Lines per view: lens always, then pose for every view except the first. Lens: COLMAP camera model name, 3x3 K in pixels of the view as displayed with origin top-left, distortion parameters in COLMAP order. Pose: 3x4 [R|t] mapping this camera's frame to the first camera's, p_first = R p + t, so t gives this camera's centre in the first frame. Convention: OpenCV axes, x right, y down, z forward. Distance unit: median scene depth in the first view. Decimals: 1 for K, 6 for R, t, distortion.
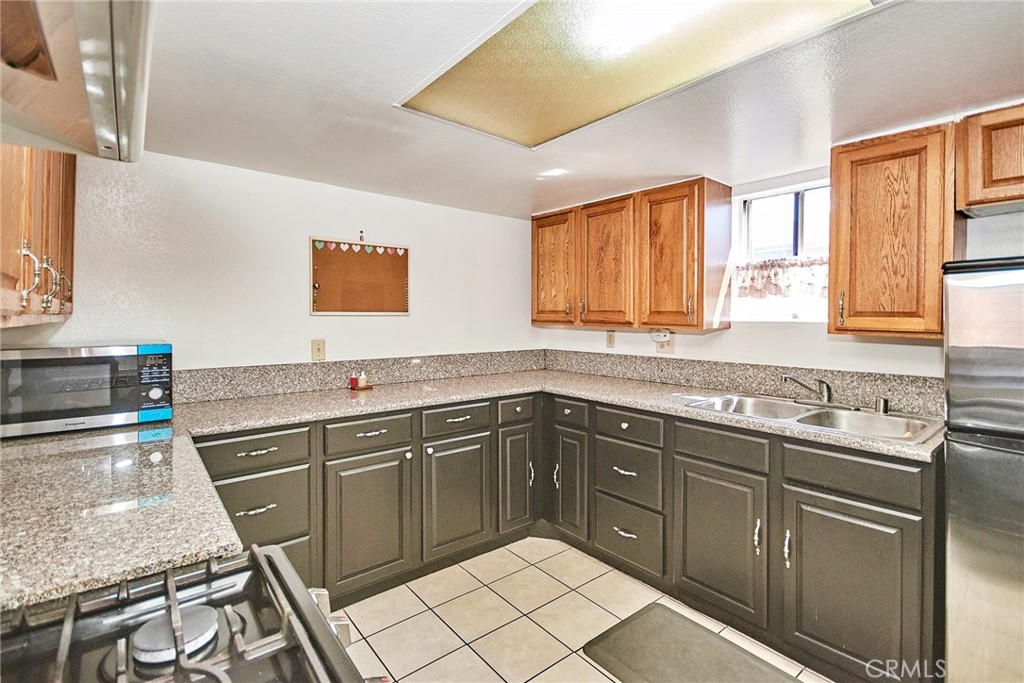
lens RADIAL K [[472.7, 0, 508.6], [0, 472.7, 322.4], [0, 0, 1]] dist [0.004391, -0.005990]
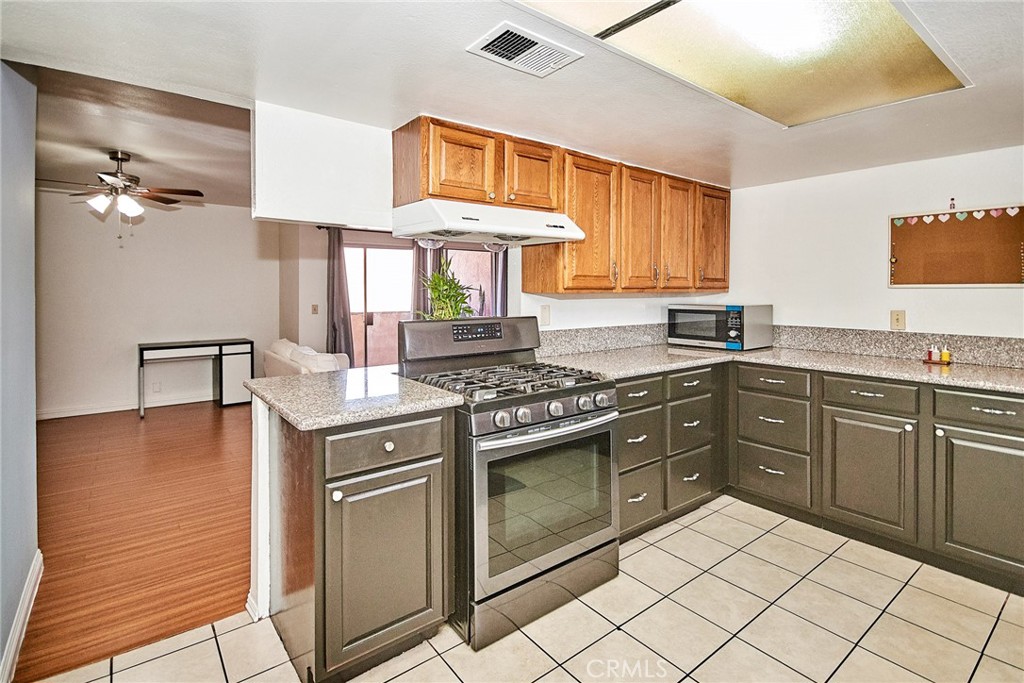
lens RADIAL K [[472.7, 0, 546.6], [0, 472.7, 291.6], [0, 0, 1]] dist [0.004391, -0.005990]
pose [[0.036481, -0.000032, -0.999334, 0.666914], [-0.010986, 0.999940, -0.000433, 0.002779], [0.999274, 0.010995, 0.036479, 0.172521]]
